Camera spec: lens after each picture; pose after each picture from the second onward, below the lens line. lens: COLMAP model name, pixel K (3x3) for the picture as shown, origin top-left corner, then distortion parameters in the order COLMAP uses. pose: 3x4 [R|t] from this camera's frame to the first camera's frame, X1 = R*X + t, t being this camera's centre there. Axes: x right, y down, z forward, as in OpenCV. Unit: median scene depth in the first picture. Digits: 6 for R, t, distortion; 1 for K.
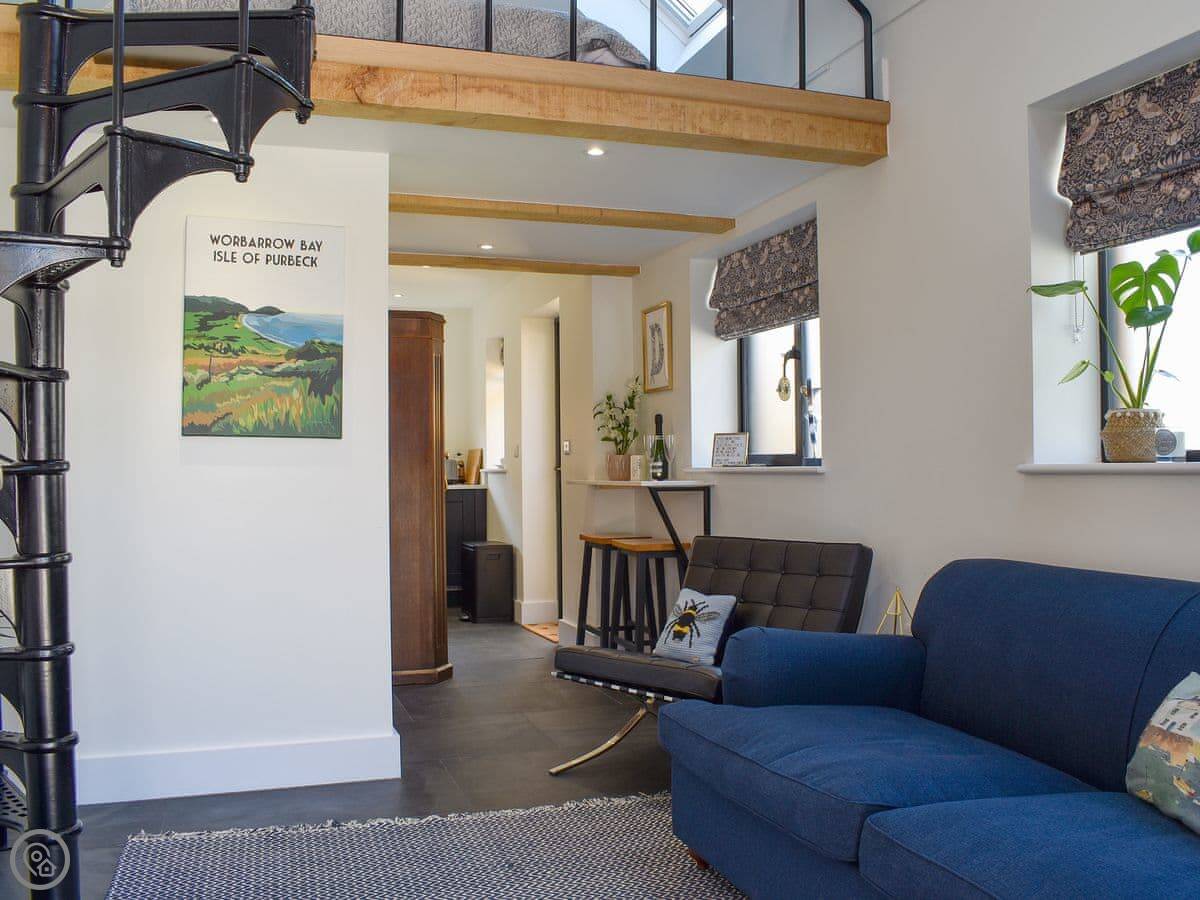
lens RADIAL K [[1112.9, 0, 596.4], [0, 1112.9, 452.6], [0, 0, 1]] dist [-0.098806, 0.000000]
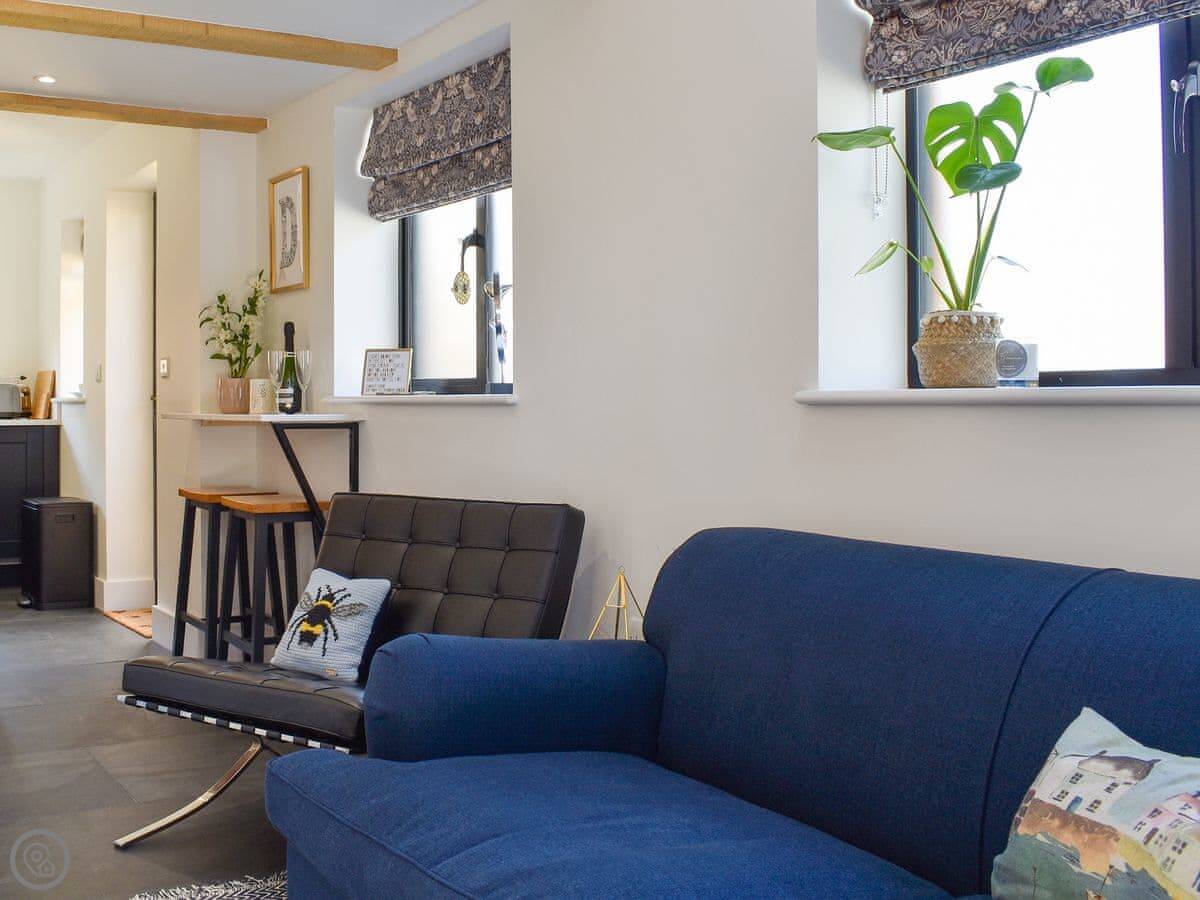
lens RADIAL K [[1392.4, 0, 476.1], [0, 1392.4, 381.9], [0, 0, 1]] dist [-0.105598, 0.000000]
pose [[0.984274, 0.008121, 0.176463, 0.025228], [-0.008111, 0.999967, -0.000779, 0.006008], [-0.176464, -0.000664, 0.984307, 0.141160]]
